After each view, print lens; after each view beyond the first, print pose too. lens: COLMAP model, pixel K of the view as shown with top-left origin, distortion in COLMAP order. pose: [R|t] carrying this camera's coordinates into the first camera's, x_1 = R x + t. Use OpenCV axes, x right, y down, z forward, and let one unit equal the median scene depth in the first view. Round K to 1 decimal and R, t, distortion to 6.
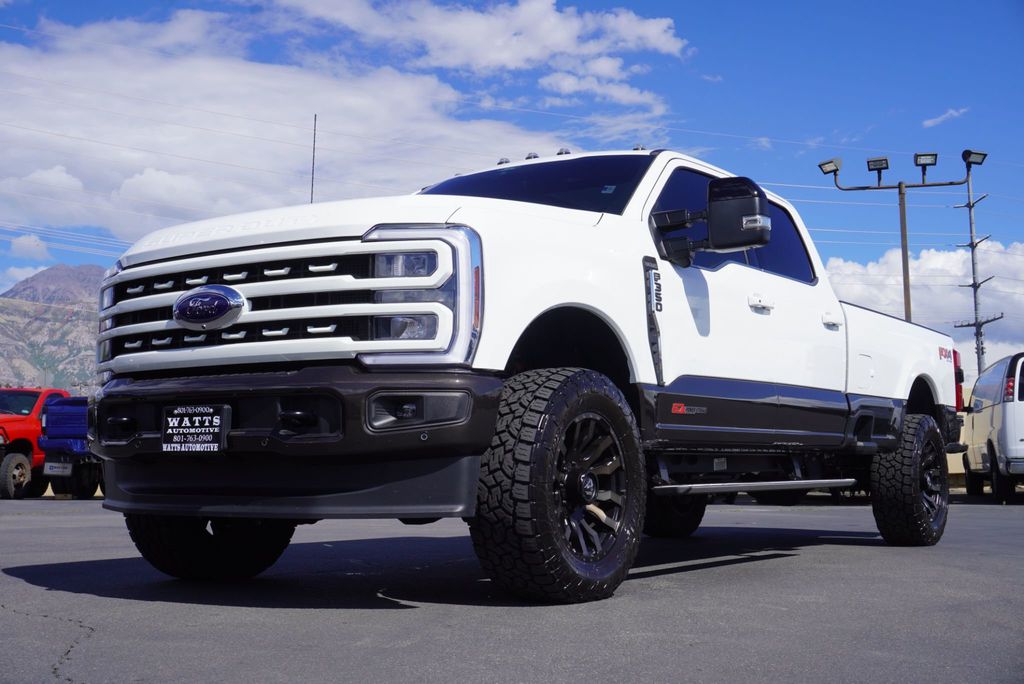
lens RADIAL K [[1267.8, 0, 512.0], [0, 1267.8, 342.0], [0, 0, 1]] dist [-0.002931, 0.043332]
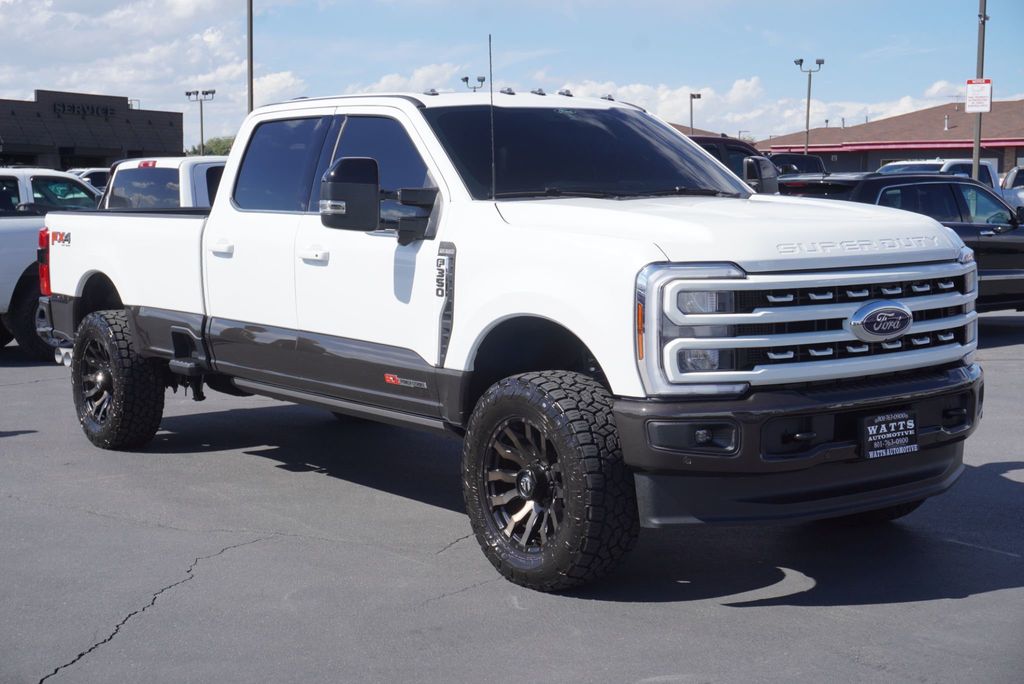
lens RADIAL K [[1559.8, 0, 512.0], [0, 1559.8, 342.0], [0, 0, 1]] dist [-0.014330, -0.040324]
pose [[0.338445, -0.099073, 0.935756, -1.618807], [-0.078828, 0.987961, 0.133111, -0.164591], [-0.937678, -0.118814, 0.326561, 0.873527]]
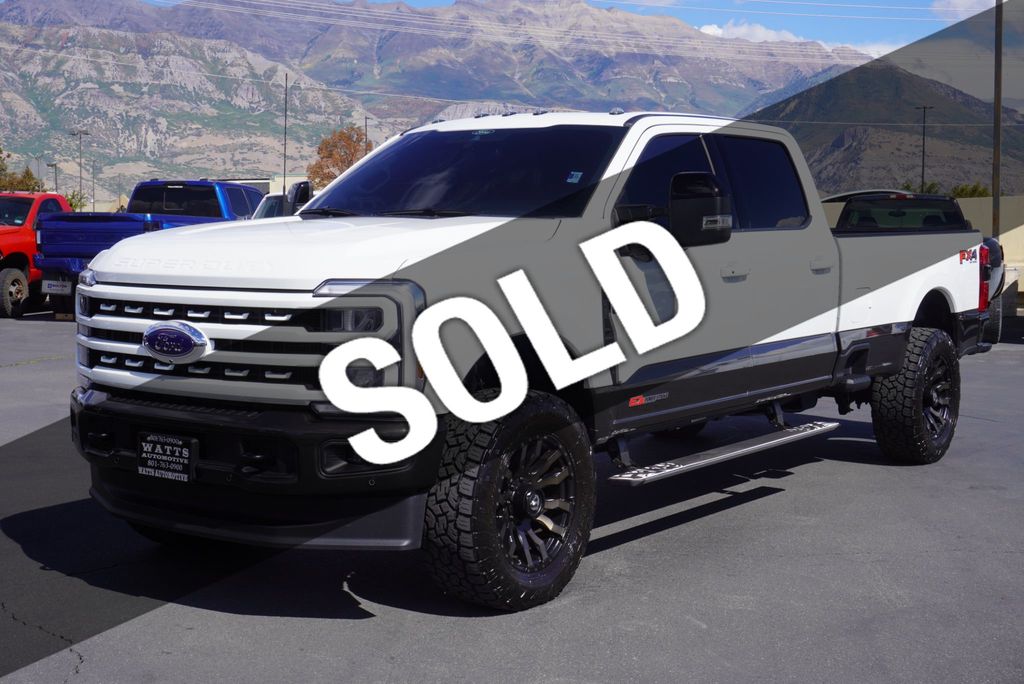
lens RADIAL K [[1451.8, 0, 512.0], [0, 1451.8, 342.0], [0, 0, 1]] dist [0.018538, -0.098004]
pose [[0.999106, 0.008908, -0.041320, 0.095145], [-0.001275, 0.983448, 0.181187, -0.252764], [0.042250, -0.180972, 0.982580, -0.190033]]
